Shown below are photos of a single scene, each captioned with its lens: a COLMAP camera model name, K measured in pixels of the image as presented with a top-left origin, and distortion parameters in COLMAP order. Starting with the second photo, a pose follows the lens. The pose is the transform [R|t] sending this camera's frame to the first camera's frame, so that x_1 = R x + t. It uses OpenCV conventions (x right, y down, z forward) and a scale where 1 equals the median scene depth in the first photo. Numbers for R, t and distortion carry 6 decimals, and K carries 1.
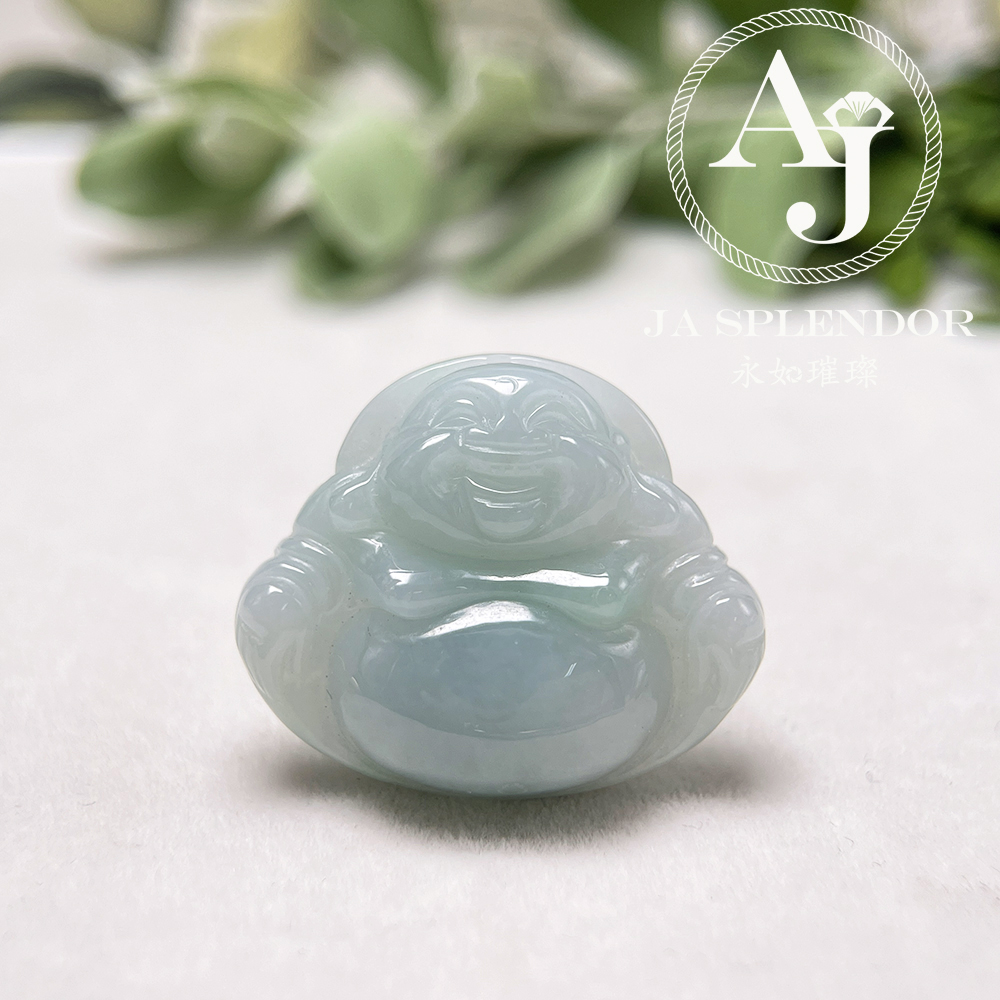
lens RADIAL K [[1903.6, 0, 500.0], [0, 1903.6, 500.0], [0, 0, 1]] dist [0.324075, -0.090047]
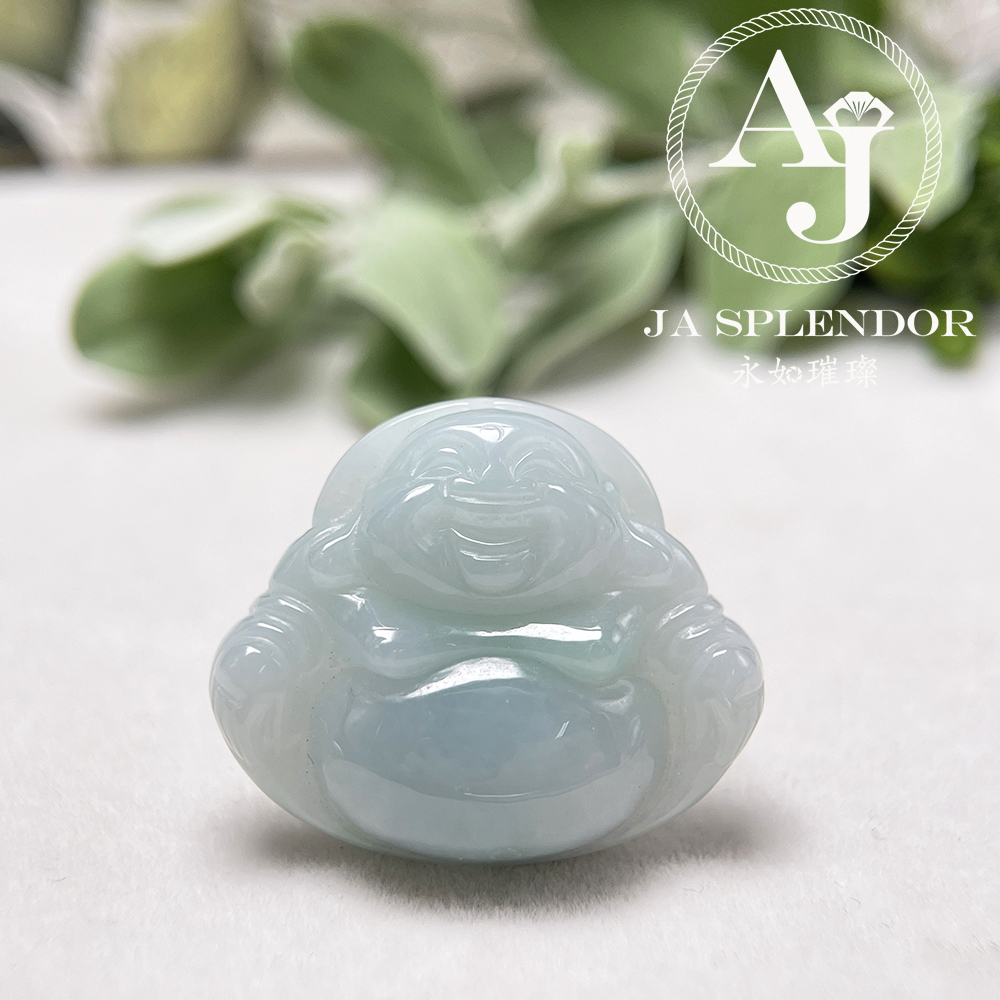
lens RADIAL K [[2217.9, 0, 497.0], [0, 2217.9, 477.7], [0, 0, 1]] dist [0.314277, 0.215130]
pose [[0.999489, -0.017166, 0.026959, -0.024199], [0.017716, 0.999637, -0.020297, -0.014512], [-0.026601, 0.020764, 0.999430, -0.118925]]
